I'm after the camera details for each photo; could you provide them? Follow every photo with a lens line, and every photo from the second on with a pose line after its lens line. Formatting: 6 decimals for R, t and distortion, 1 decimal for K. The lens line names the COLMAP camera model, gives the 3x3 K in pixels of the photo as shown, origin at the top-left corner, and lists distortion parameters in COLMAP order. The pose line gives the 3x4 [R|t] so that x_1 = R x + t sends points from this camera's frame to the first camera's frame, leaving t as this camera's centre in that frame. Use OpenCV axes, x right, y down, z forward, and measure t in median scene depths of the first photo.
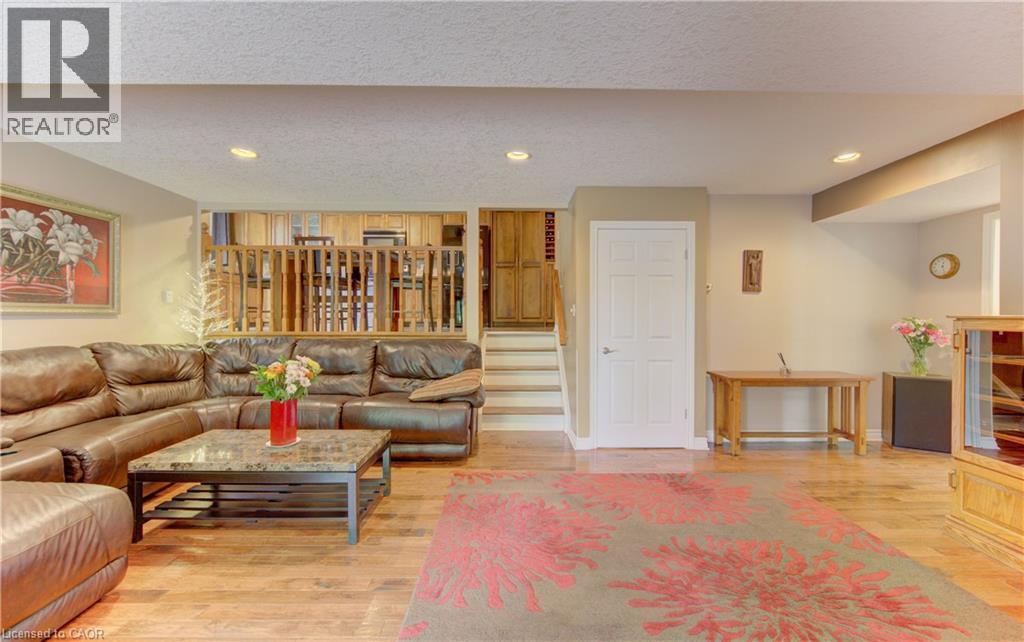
lens RADIAL K [[382.9, 0, 511.2], [0, 382.9, 320.2], [0, 0, 1]] dist [-0.001364, -0.000615]
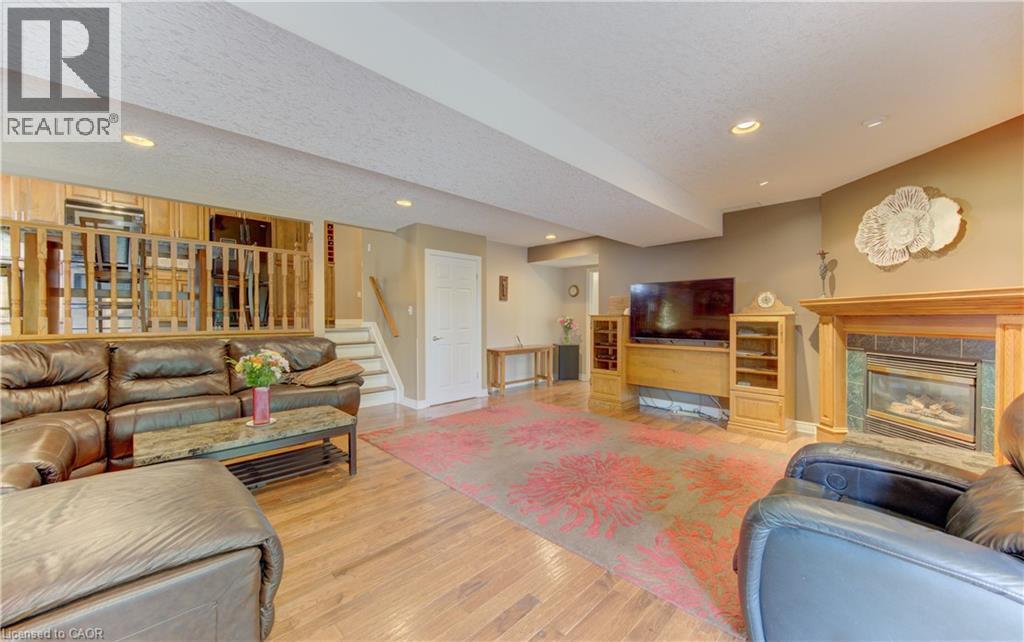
lens RADIAL K [[382.9, 0, 511.1], [0, 382.9, 318.9], [0, 0, 1]] dist [-0.001364, -0.000615]
pose [[0.711853, -0.006660, 0.702297, -0.570709], [0.006089, 0.999976, 0.003312, 0.001739], [-0.702302, 0.001919, 0.711877, -0.244721]]
